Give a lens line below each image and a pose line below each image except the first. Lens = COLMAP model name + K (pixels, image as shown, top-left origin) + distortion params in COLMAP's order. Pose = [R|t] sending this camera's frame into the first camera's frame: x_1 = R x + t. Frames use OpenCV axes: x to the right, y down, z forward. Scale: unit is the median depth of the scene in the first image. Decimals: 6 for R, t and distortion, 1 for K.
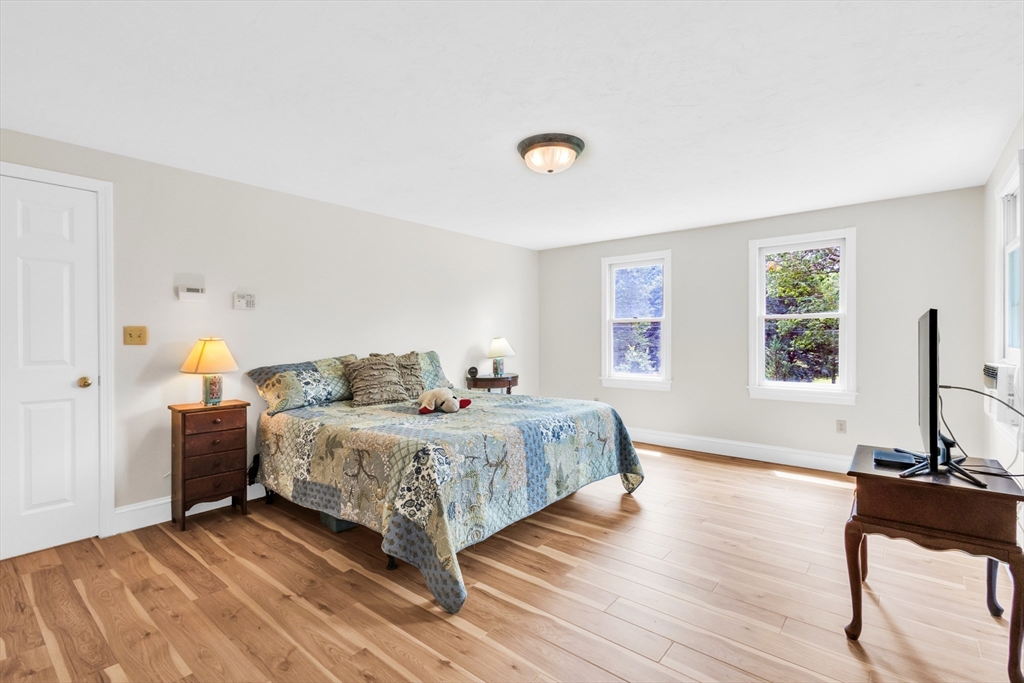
lens RADIAL K [[479.6, 0, 514.3], [0, 479.6, 336.8], [0, 0, 1]] dist [0.002789, 0.000544]
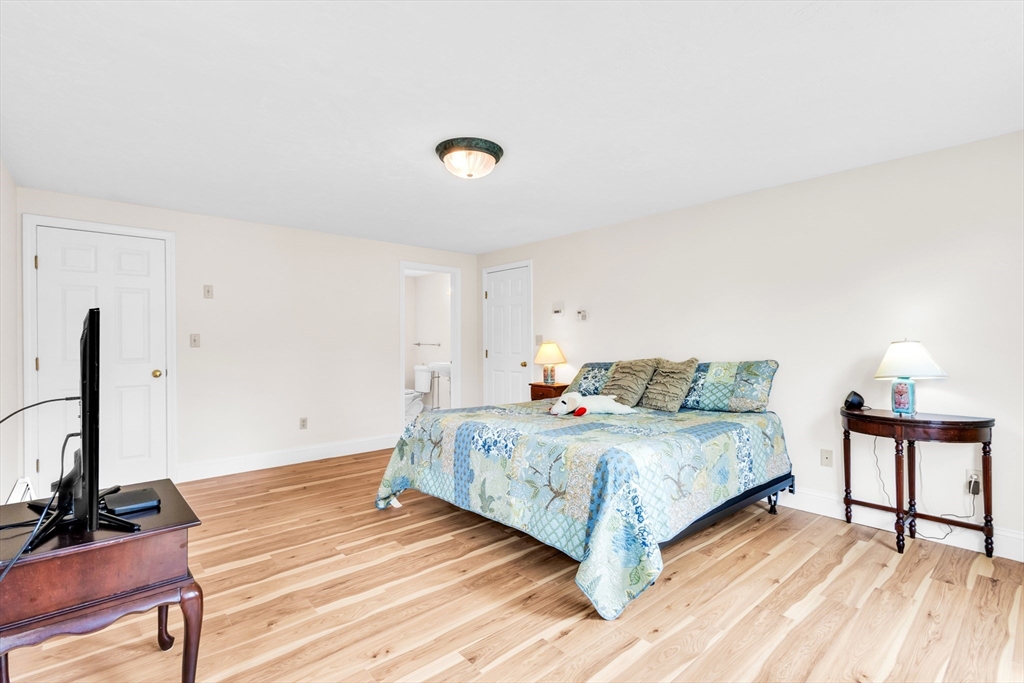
lens RADIAL K [[479.6, 0, 513.9], [0, 479.6, 340.8], [0, 0, 1]] dist [0.002789, 0.000544]
pose [[-0.155444, 0.002136, -0.987842, 1.042569], [0.001955, 0.999996, 0.001854, -0.004750], [0.987843, -0.001643, -0.155447, 1.242961]]
